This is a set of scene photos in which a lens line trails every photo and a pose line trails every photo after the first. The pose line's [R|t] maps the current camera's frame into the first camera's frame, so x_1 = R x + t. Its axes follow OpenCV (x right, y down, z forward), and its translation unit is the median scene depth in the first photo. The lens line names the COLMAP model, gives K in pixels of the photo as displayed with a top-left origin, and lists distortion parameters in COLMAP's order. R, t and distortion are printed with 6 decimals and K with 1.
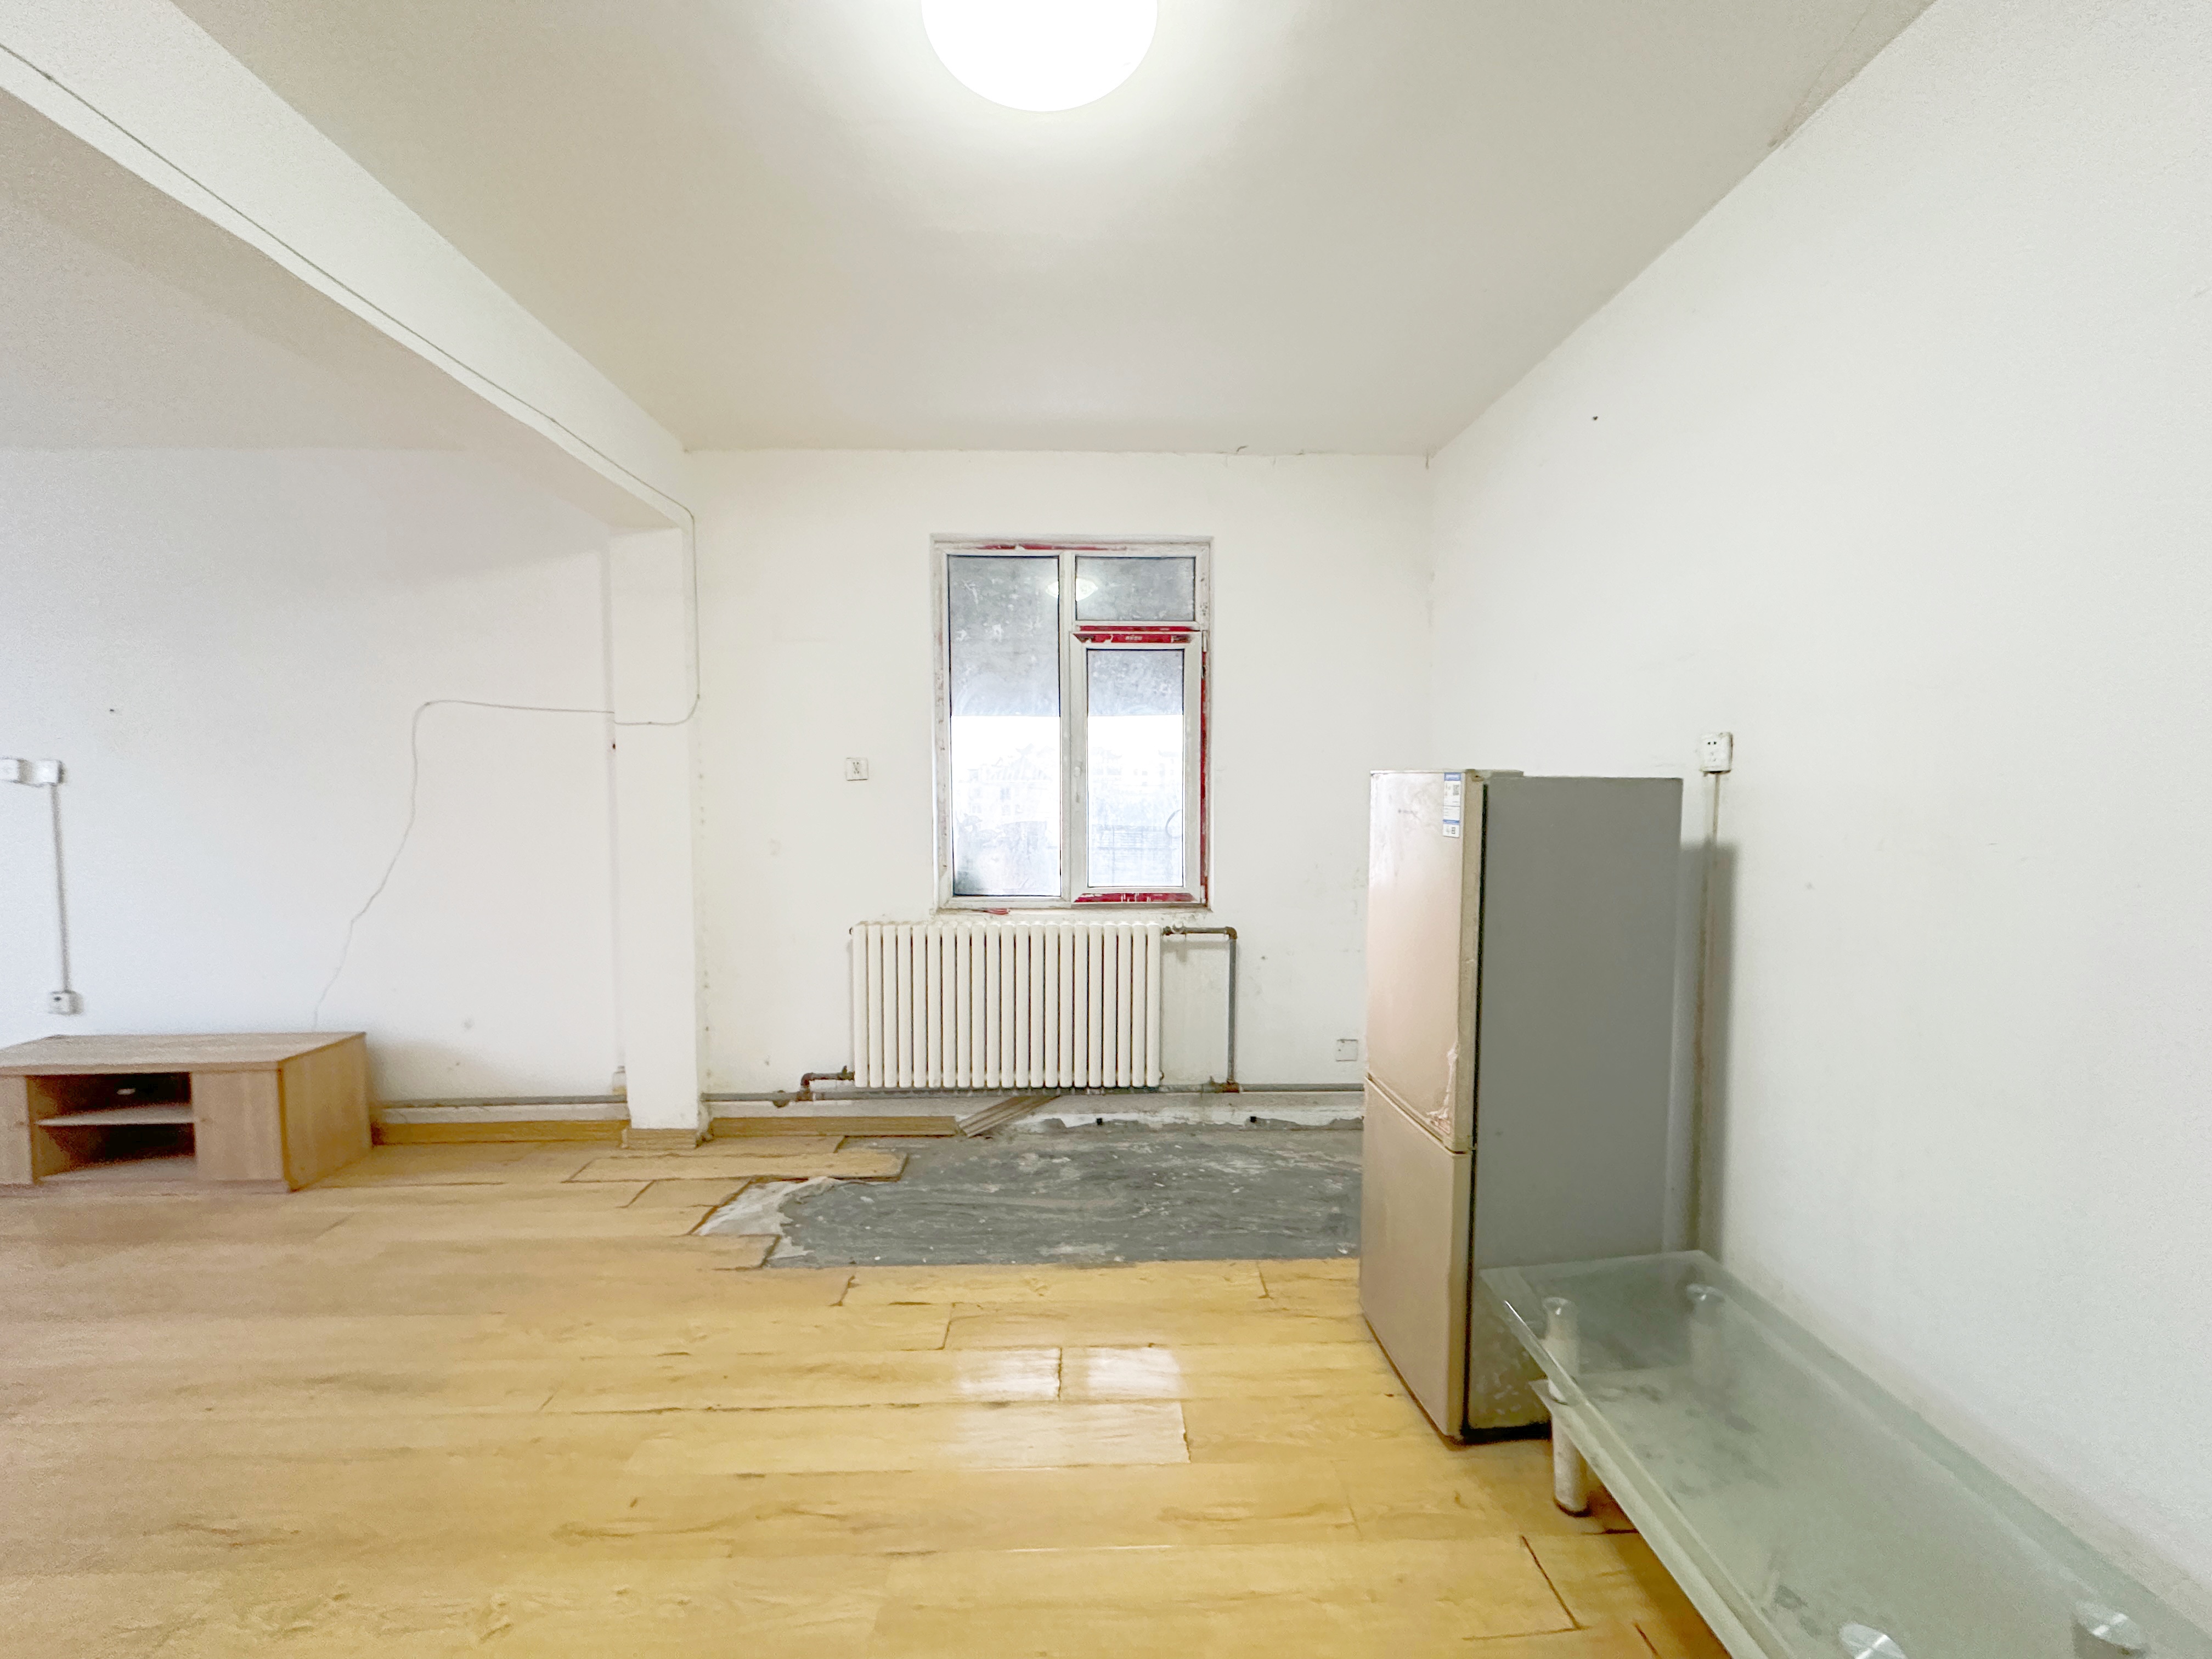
lens RADIAL K [[877.5, 0, 1106.0], [0, 877.5, 829.5], [0, 0, 1]] dist [-0.000030, 0.000203]
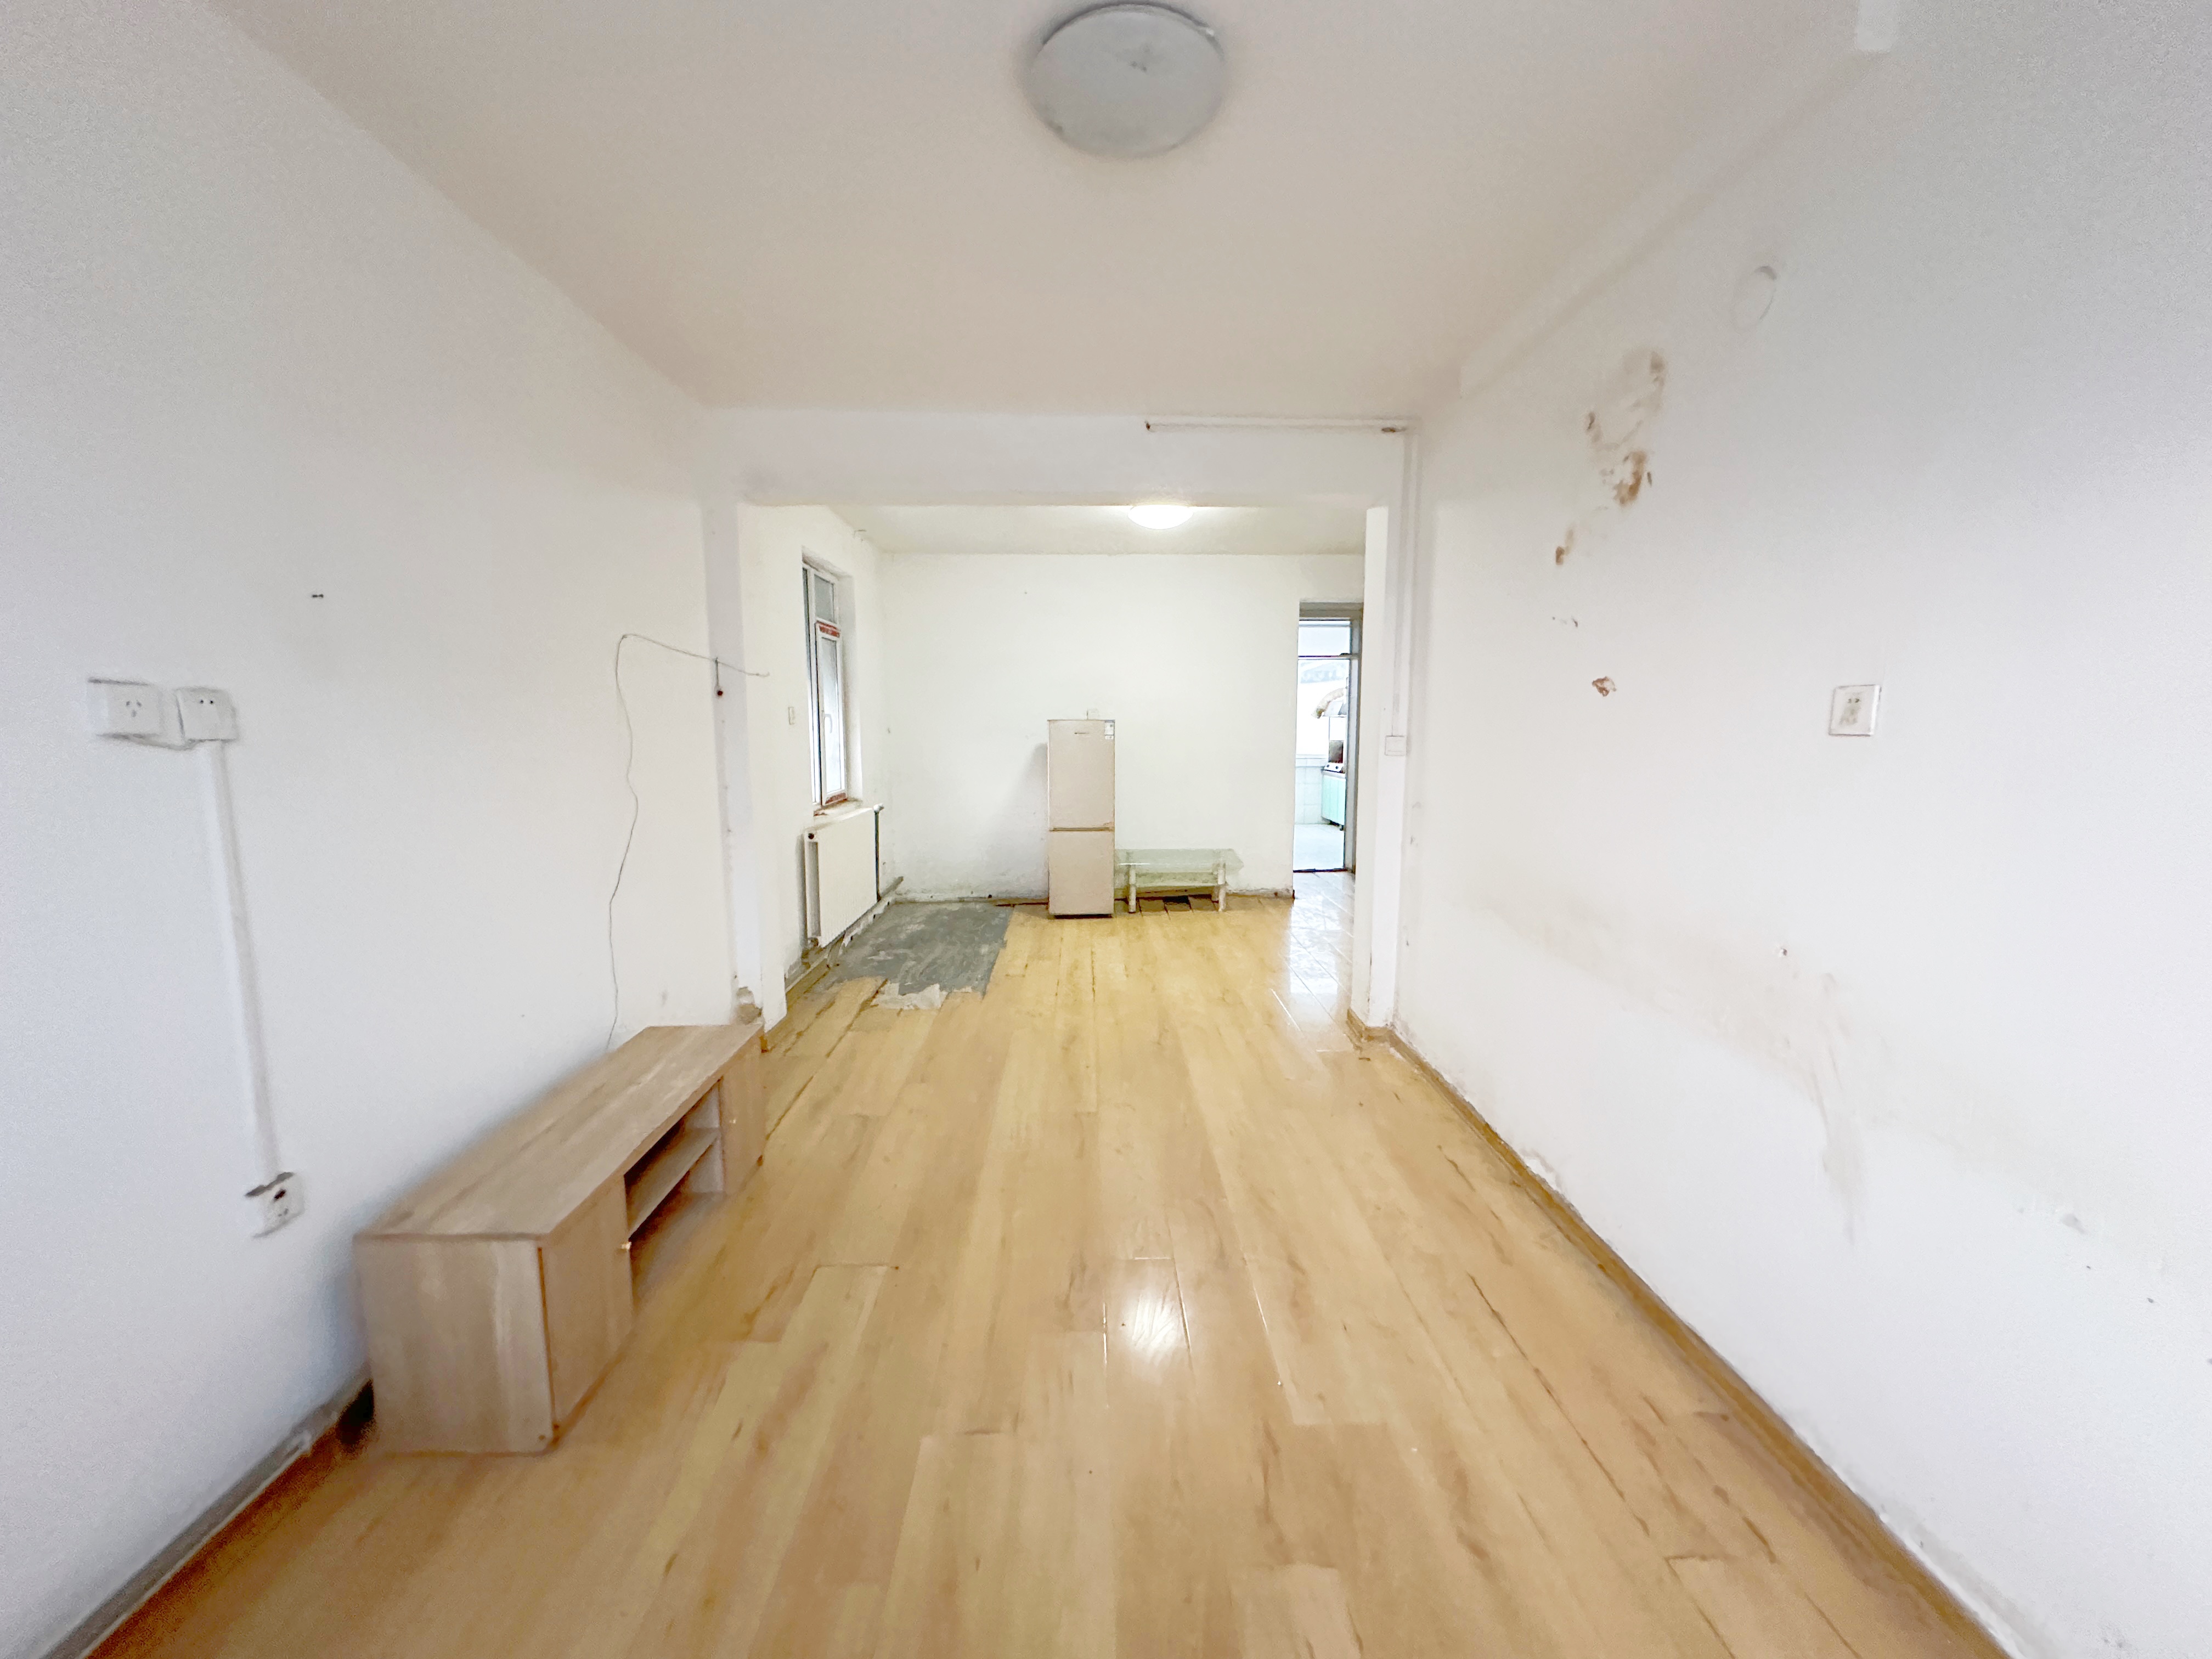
lens RADIAL K [[877.5, 0, 1106.0], [0, 877.5, 829.5], [0, 0, 1]] dist [-0.000030, 0.000203]
pose [[0.005595, -0.124846, 0.992160, -1.680065], [0.055697, 0.990675, 0.124345, -0.038080], [-0.998432, 0.054564, 0.012496, 0.545843]]
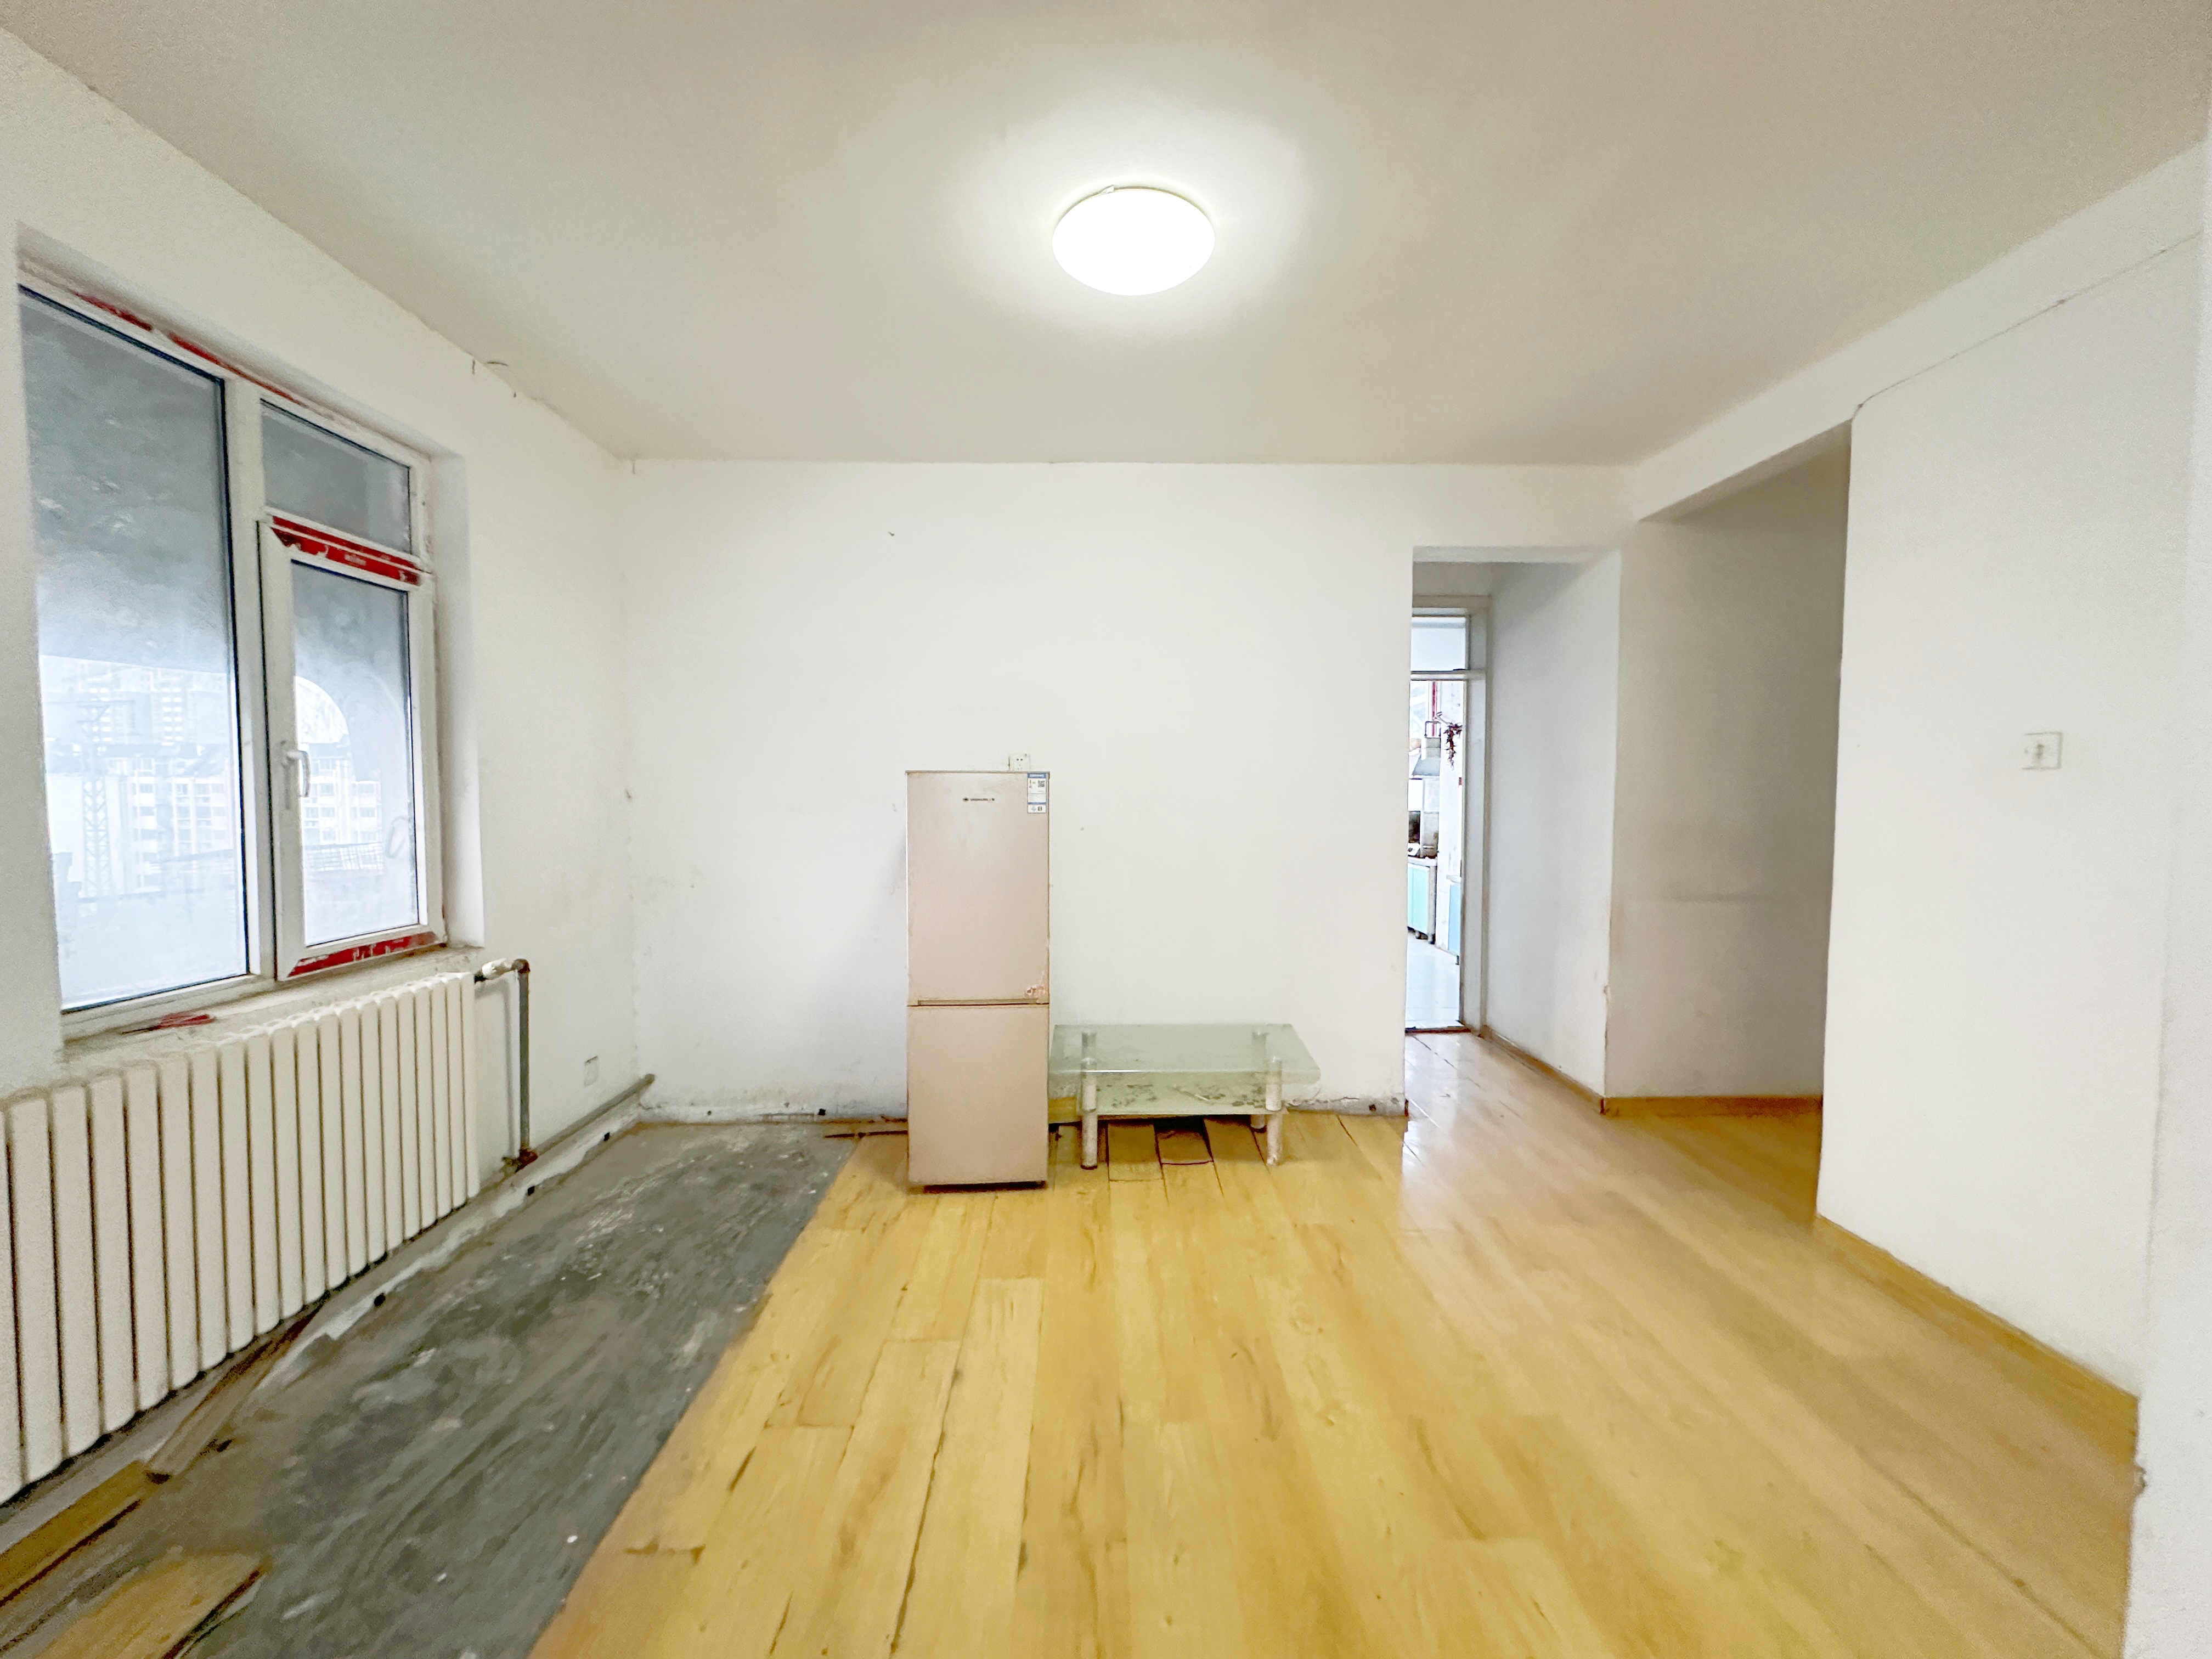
lens RADIAL K [[877.5, 0, 1106.0], [0, 877.5, 829.5], [0, 0, 1]] dist [-0.000030, 0.000203]
pose [[0.015672, -0.048811, 0.998685, -0.677724], [0.055429, 0.997314, 0.047874, -0.016813], [-0.998340, 0.054606, 0.018336, 0.465415]]
